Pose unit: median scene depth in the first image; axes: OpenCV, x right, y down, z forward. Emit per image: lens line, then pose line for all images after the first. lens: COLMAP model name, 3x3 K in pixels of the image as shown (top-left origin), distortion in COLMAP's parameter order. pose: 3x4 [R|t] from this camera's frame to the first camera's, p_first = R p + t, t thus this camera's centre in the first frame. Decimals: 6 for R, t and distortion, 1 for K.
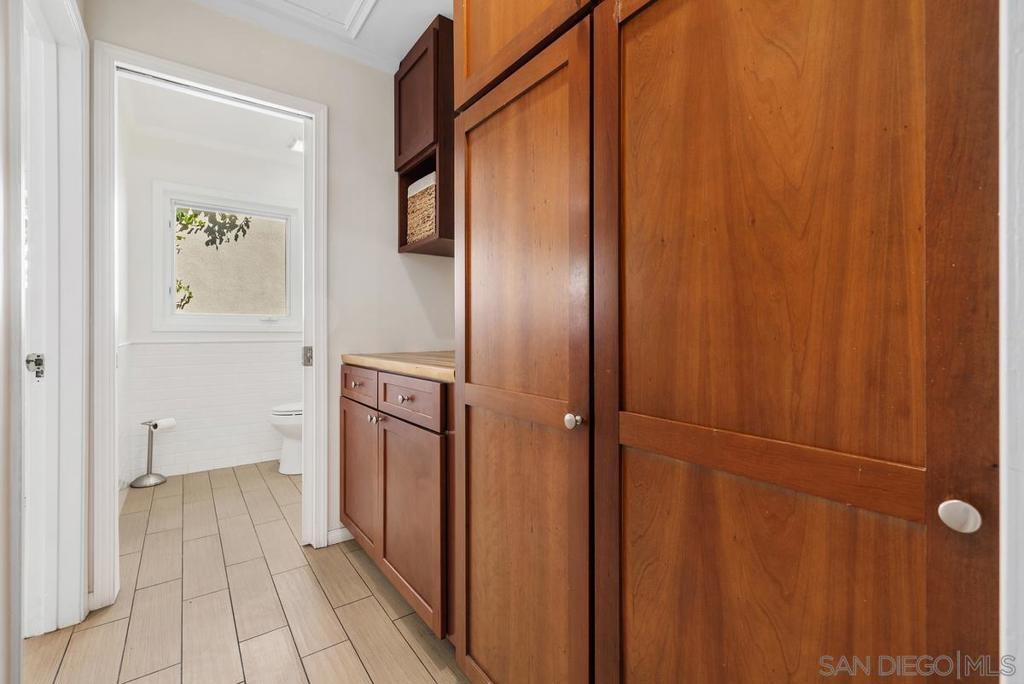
lens RADIAL K [[437.0, 0, 506.1], [0, 437.0, 337.3], [0, 0, 1]] dist [-0.004380, -0.001439]
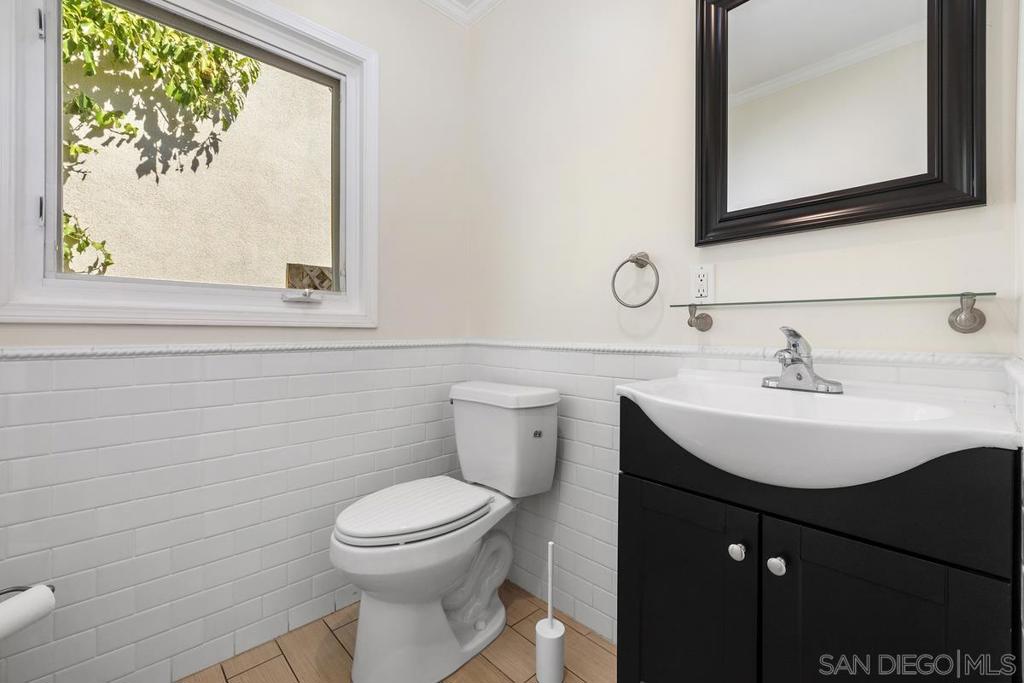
lens RADIAL K [[437.0, 0, 518.5], [0, 437.0, 338.1], [0, 0, 1]] dist [-0.004380, -0.001439]
pose [[0.992065, 0.004546, 0.125647, -0.273605], [-0.005628, 0.999950, 0.008261, -0.004737], [-0.125603, -0.008903, 0.992041, 0.382644]]
